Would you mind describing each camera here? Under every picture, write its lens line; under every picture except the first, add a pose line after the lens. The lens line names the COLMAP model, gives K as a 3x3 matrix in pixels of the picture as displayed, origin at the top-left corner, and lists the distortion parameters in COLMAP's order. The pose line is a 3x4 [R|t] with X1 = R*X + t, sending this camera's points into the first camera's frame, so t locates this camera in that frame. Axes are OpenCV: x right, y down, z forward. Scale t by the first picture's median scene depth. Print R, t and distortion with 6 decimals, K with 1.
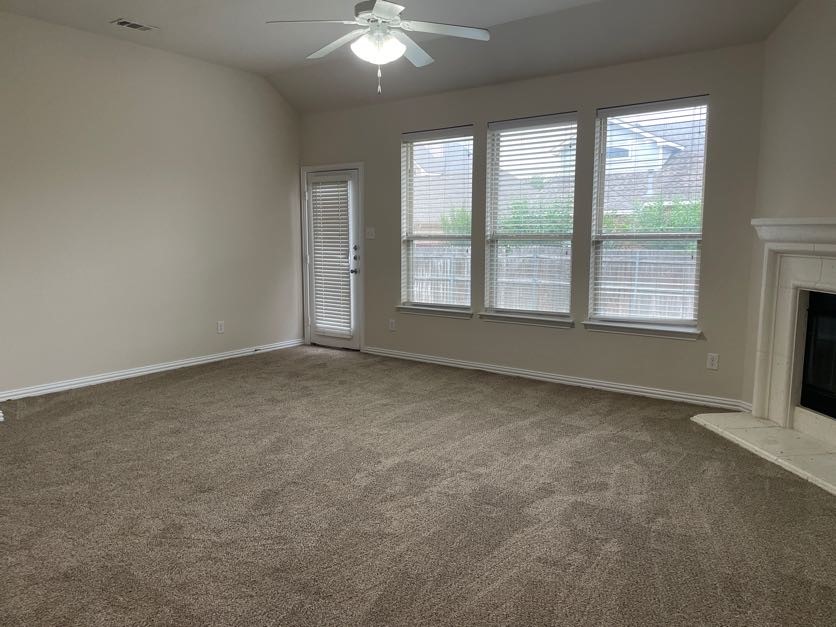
lens RADIAL K [[630.1, 0, 414.8], [0, 630.1, 312.5], [0, 0, 1]] dist [0.085011, -0.105329]
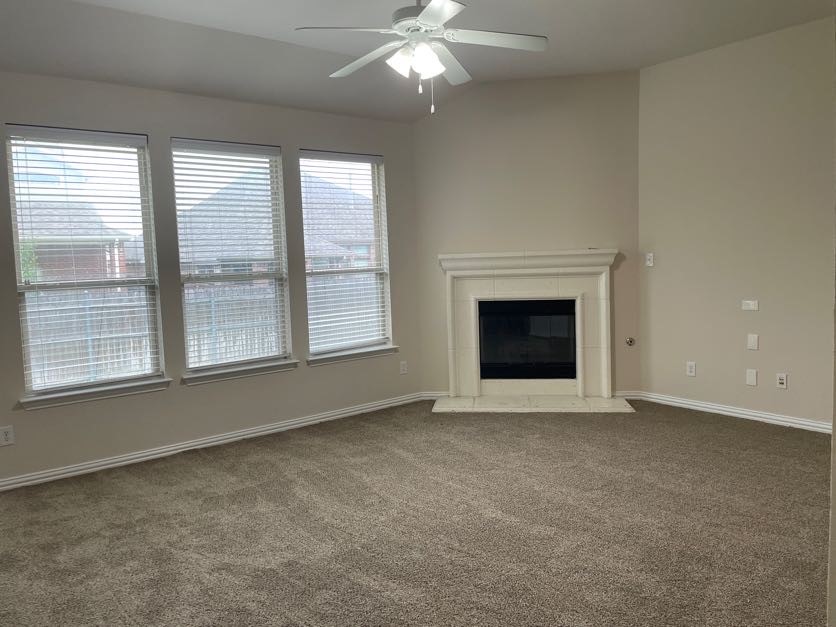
lens RADIAL K [[630.1, 0, 426.5], [0, 630.1, 316.6], [0, 0, 1]] dist [0.085011, -0.105329]
pose [[0.258148, -0.103018, 0.960597, -0.708546], [0.157723, 0.985453, 0.063298, -0.094147], [-0.953144, 0.135168, 0.270641, 0.612665]]
